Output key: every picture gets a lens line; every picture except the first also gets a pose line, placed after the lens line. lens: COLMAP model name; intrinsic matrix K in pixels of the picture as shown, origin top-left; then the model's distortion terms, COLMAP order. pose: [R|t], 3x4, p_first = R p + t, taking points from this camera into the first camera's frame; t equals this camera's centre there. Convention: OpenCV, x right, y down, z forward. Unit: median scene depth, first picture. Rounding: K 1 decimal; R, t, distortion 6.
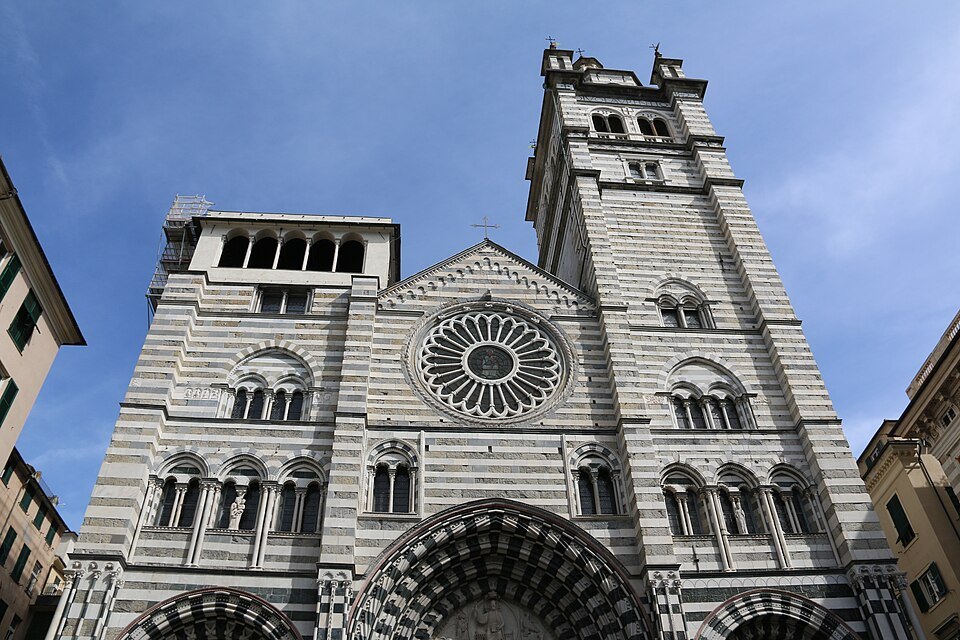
lens RADIAL K [[609.9, 0, 478.1], [0, 609.9, 358.2], [0, 0, 1]] dist [-0.125717, 0.058852]
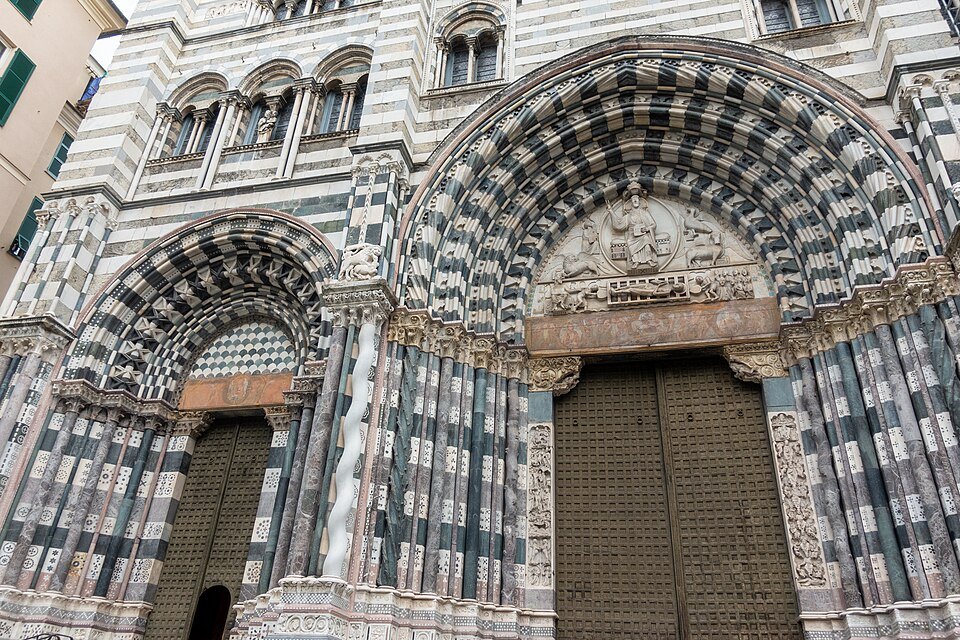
lens RADIAL K [[571.4, 0, 557.2], [0, 571.4, 301.6], [0, 0, 1]] dist [0.001599, -0.000199]
pose [[0.963046, -0.104240, -0.248346, 0.082374], [0.149859, 0.973544, 0.172496, 0.384311], [0.223795, -0.203338, 0.953189, 0.359997]]
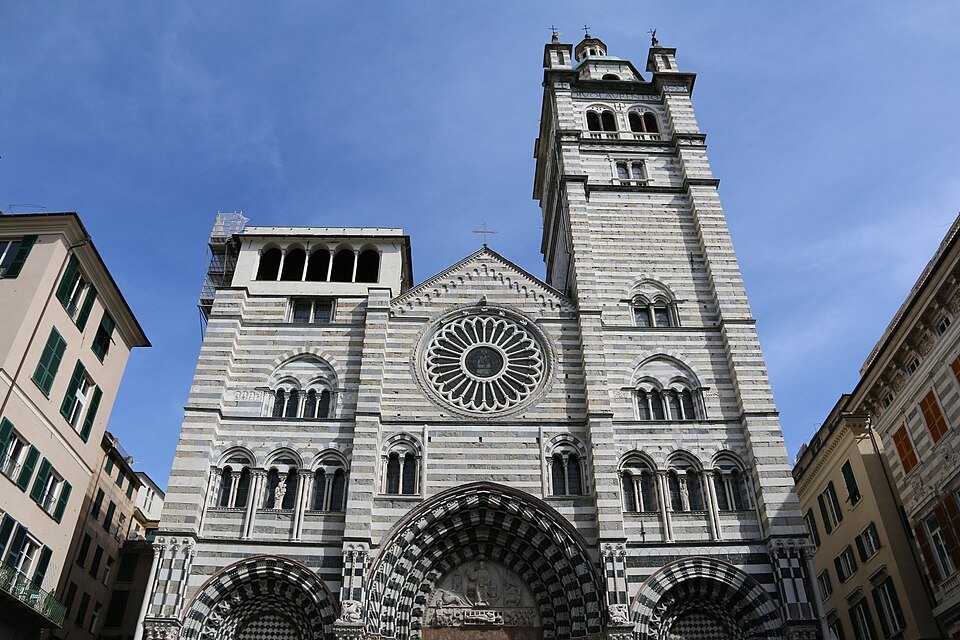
lens RADIAL K [[603.2, 0, 495.2], [0, 603.2, 322.7], [0, 0, 1]] dist [-0.114702, 0.041614]
pose [[0.998883, -0.015062, -0.044797, 0.113908], [0.018559, 0.996725, 0.078706, -0.192490], [0.043465, -0.079450, 0.995891, -0.204152]]
